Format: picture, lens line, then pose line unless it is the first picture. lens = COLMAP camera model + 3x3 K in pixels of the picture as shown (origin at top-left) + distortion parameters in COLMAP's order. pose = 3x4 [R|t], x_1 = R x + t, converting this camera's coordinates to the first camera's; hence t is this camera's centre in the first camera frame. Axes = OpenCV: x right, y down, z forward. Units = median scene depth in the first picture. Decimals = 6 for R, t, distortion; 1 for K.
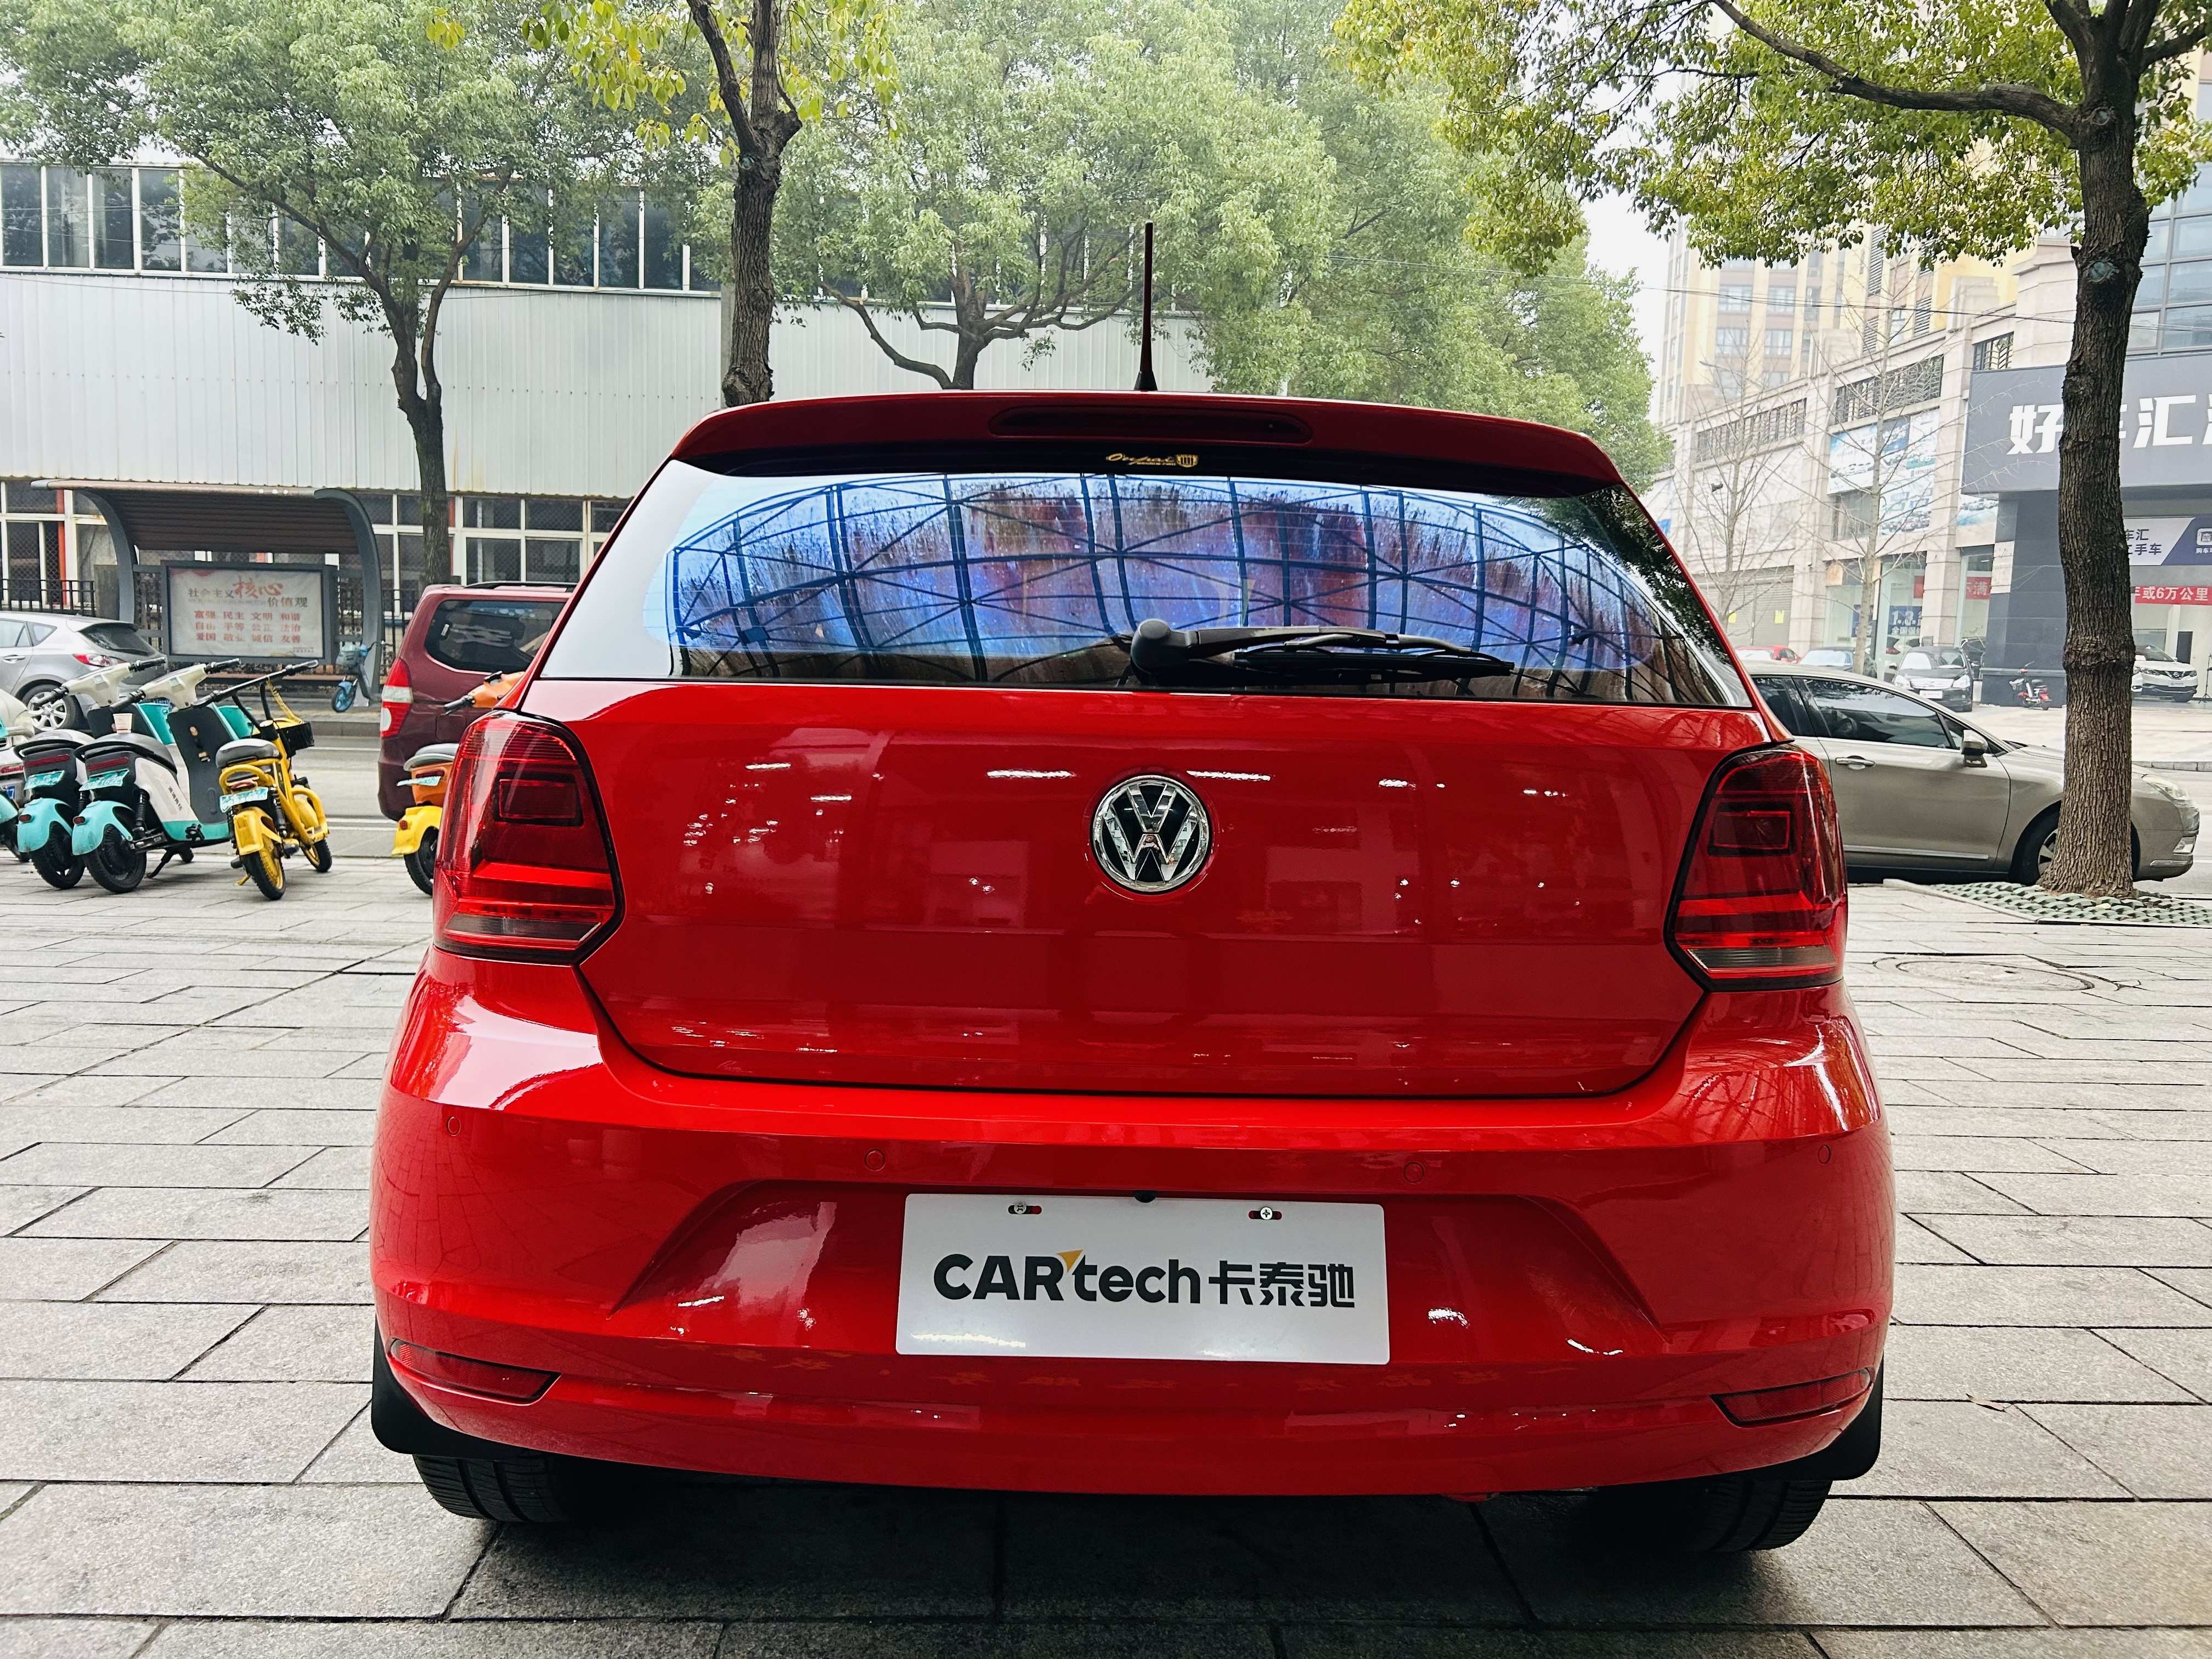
lens RADIAL K [[1667.3, 0, 1106.0], [0, 1667.3, 829.5], [0, 0, 1]] dist [0.050215, -0.058585]
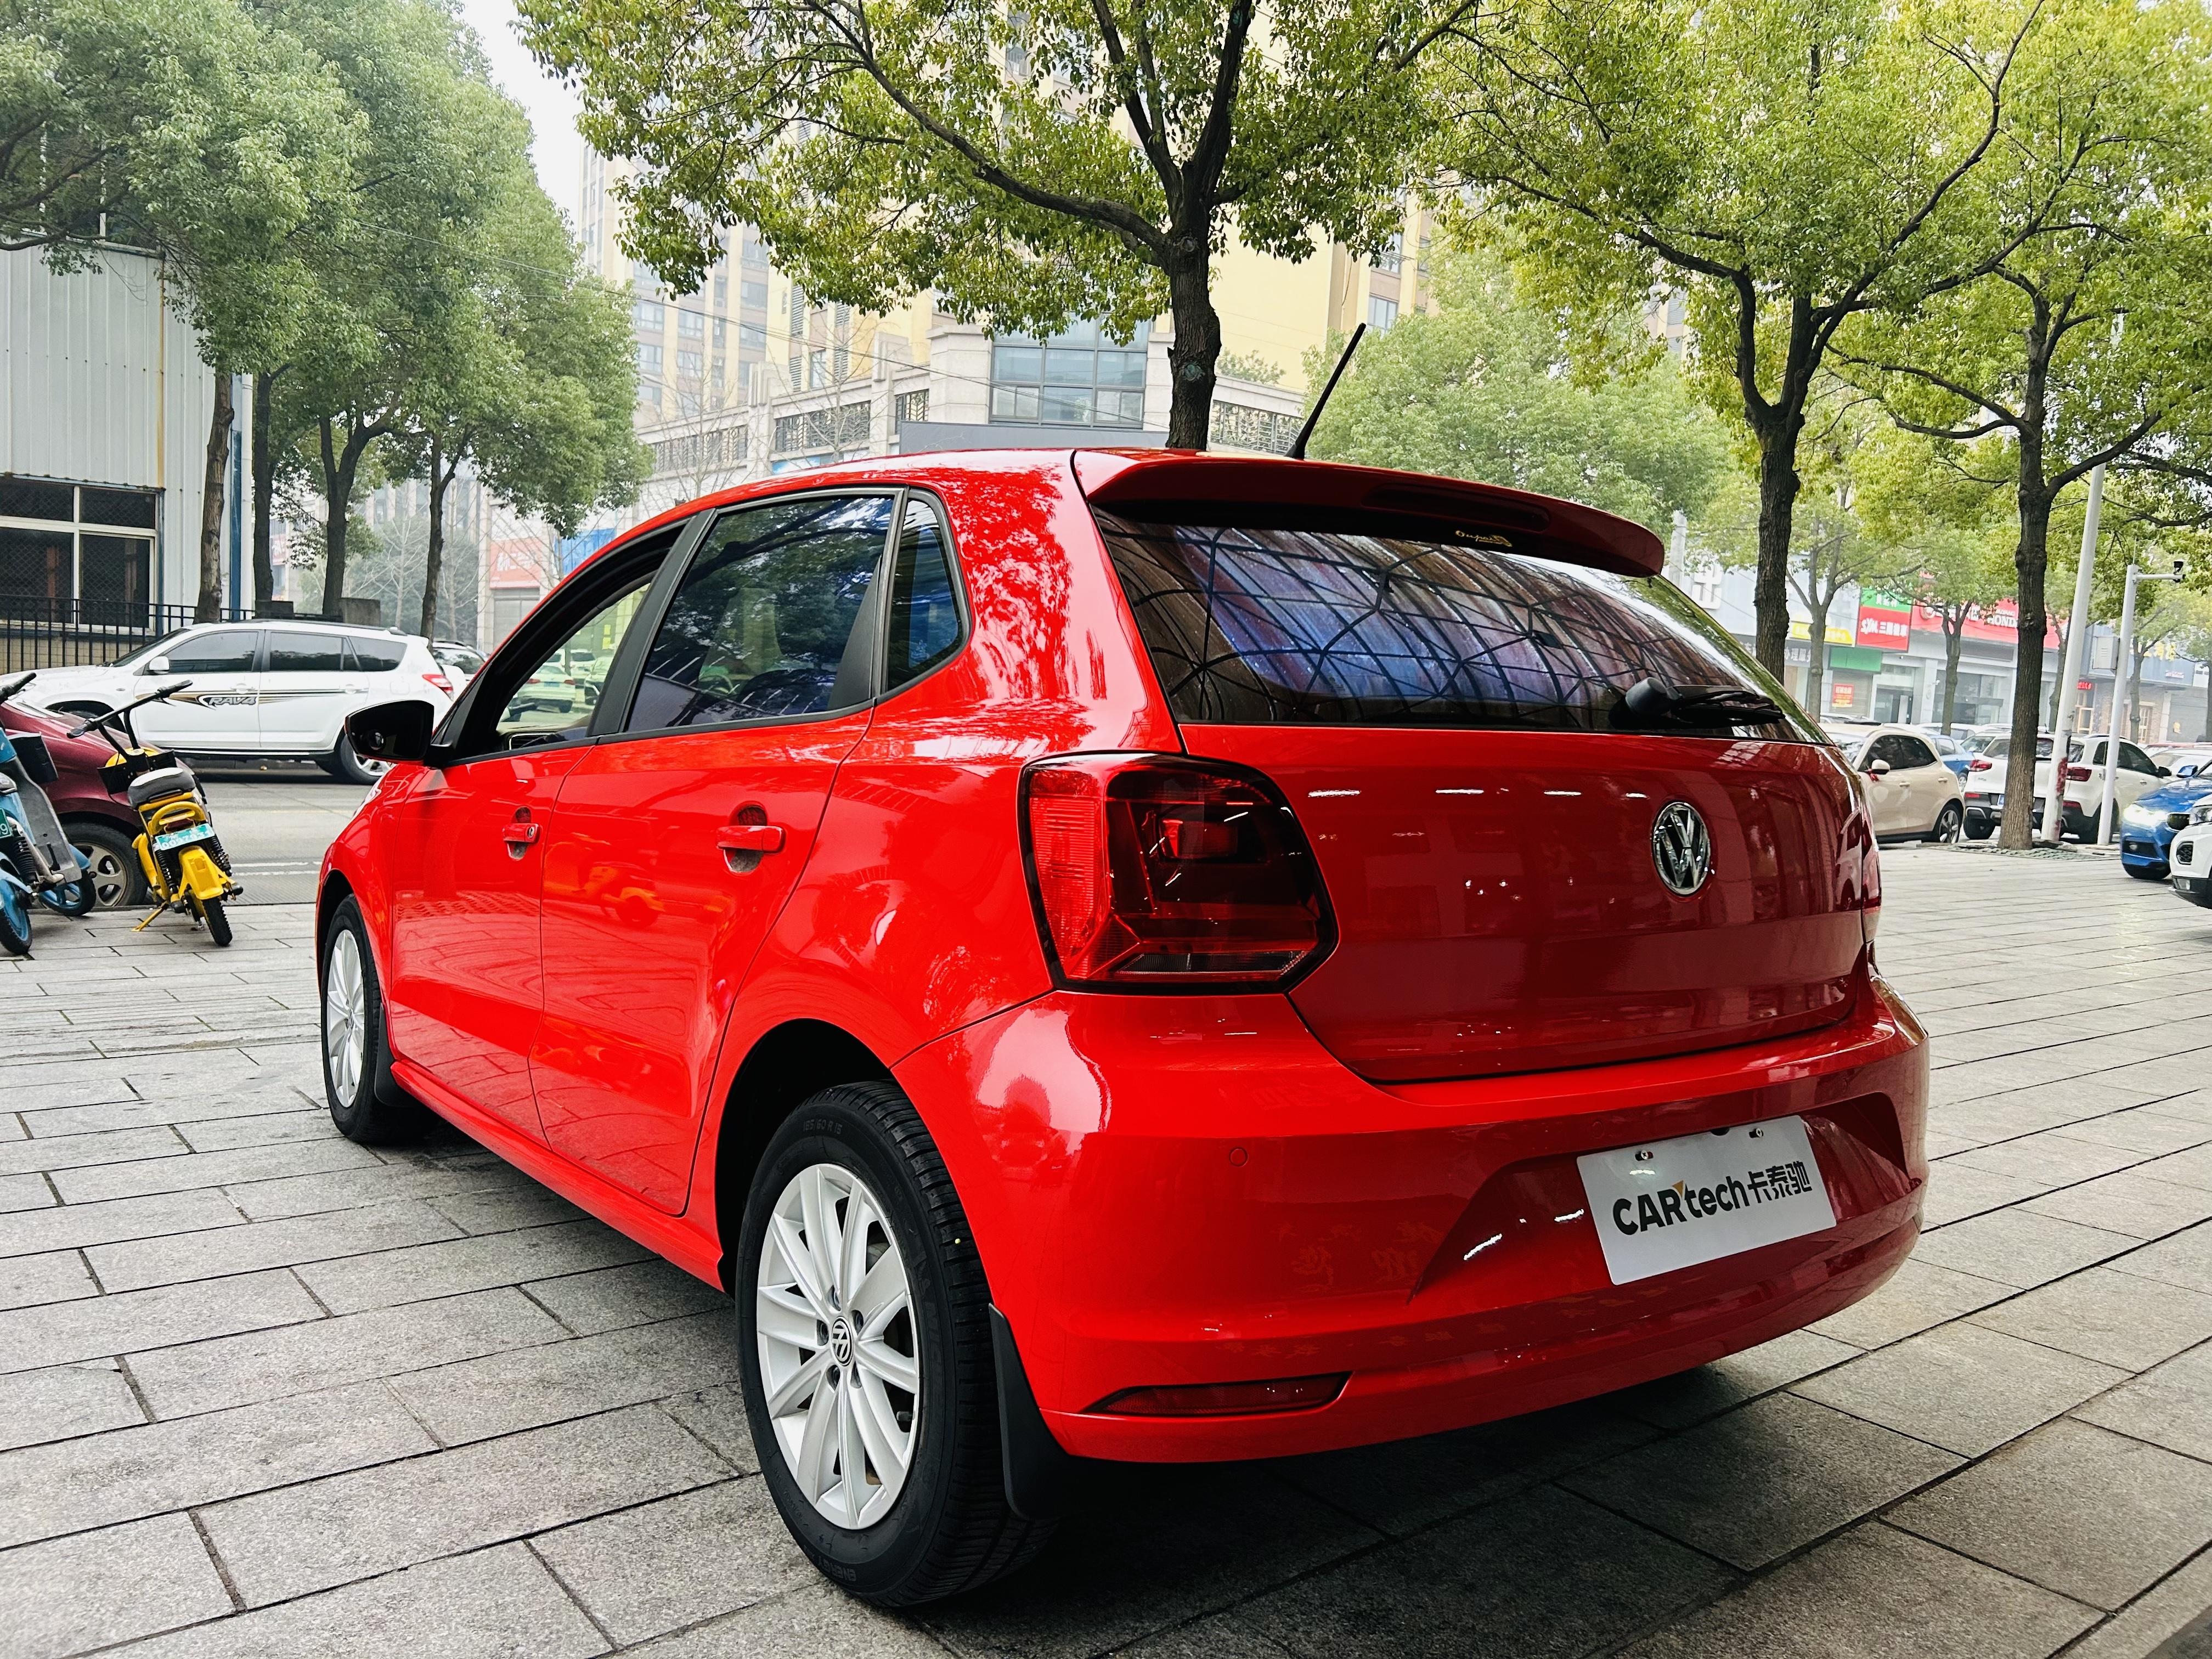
lens RADIAL K [[1687.7, 0, 1134.5], [0, 1687.7, 848.9], [0, 0, 1]] dist [-0.000535, -0.000988]
pose [[0.803821, -0.036983, 0.593721, -0.132601], [0.033344, 0.999298, 0.017103, -0.004061], [-0.593937, 0.006050, 0.804489, 0.026822]]
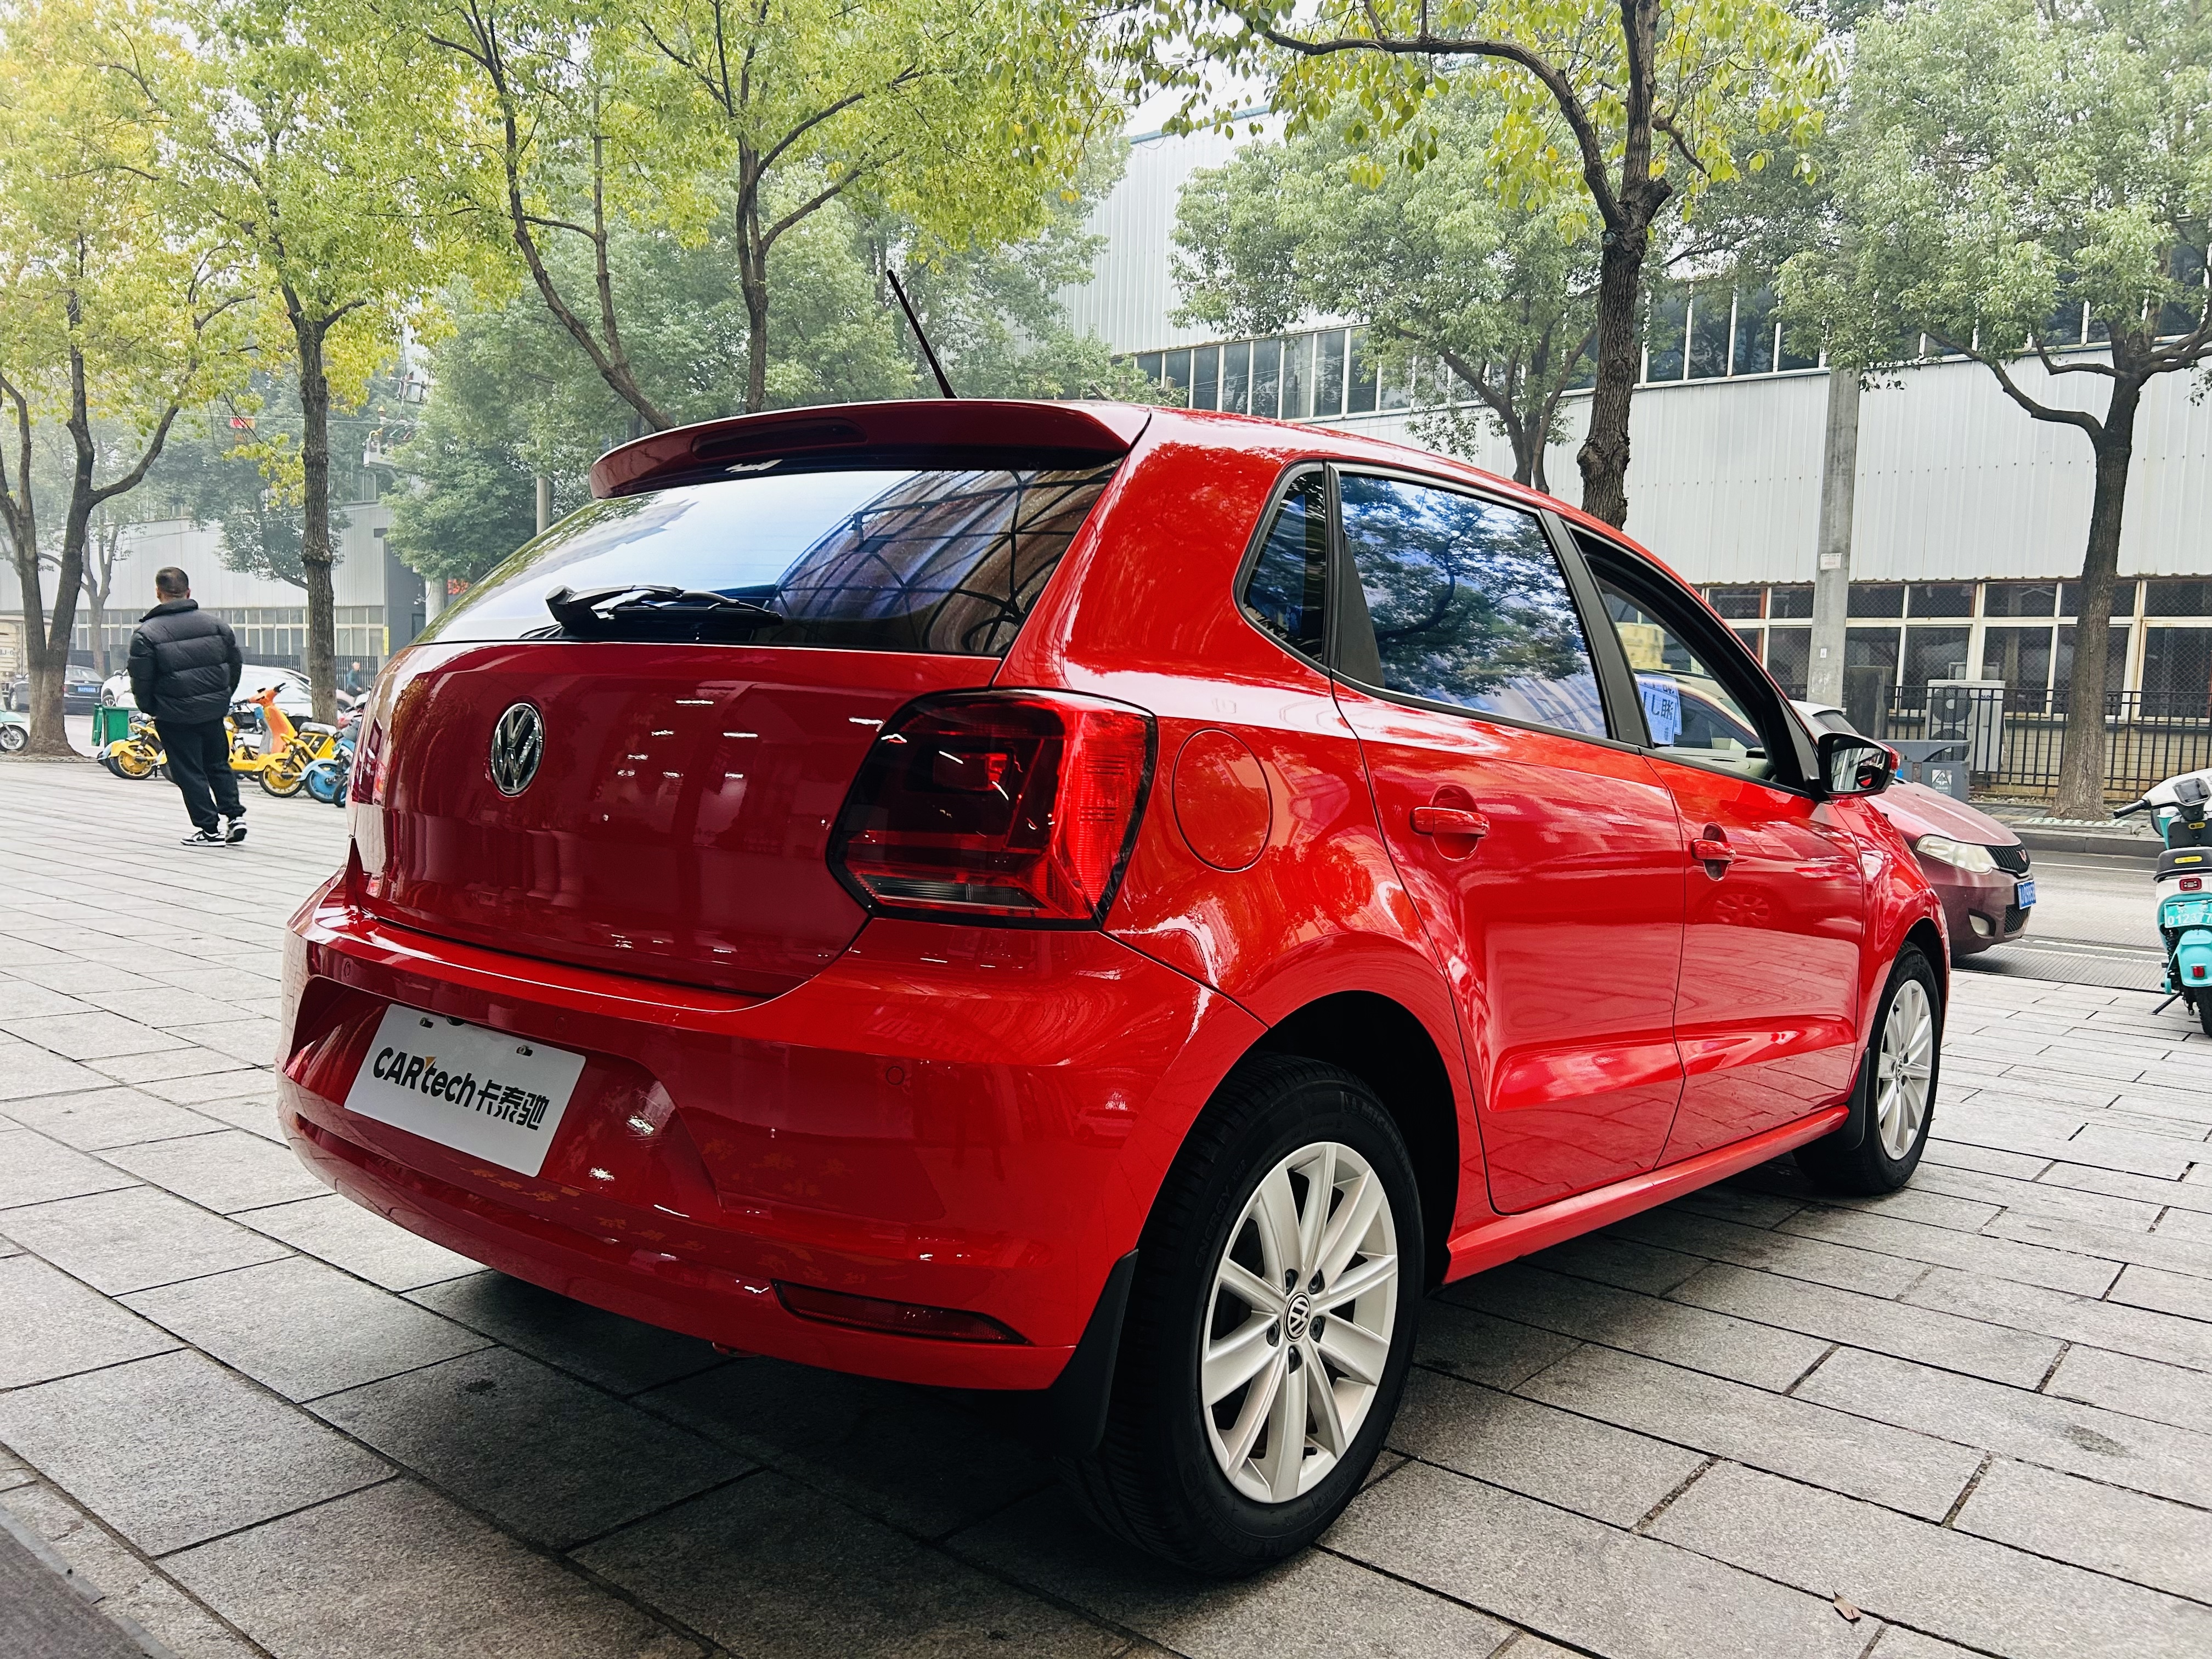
lens RADIAL K [[1673.1, 0, 1103.9], [0, 1673.1, 853.2], [0, 0, 1]] dist [0.006440, -0.005029]
pose [[0.762244, 0.054295, -0.645008, 0.151200], [-0.082297, 0.996518, -0.013370, 0.007690], [0.642036, 0.063273, 0.764059, 0.037661]]
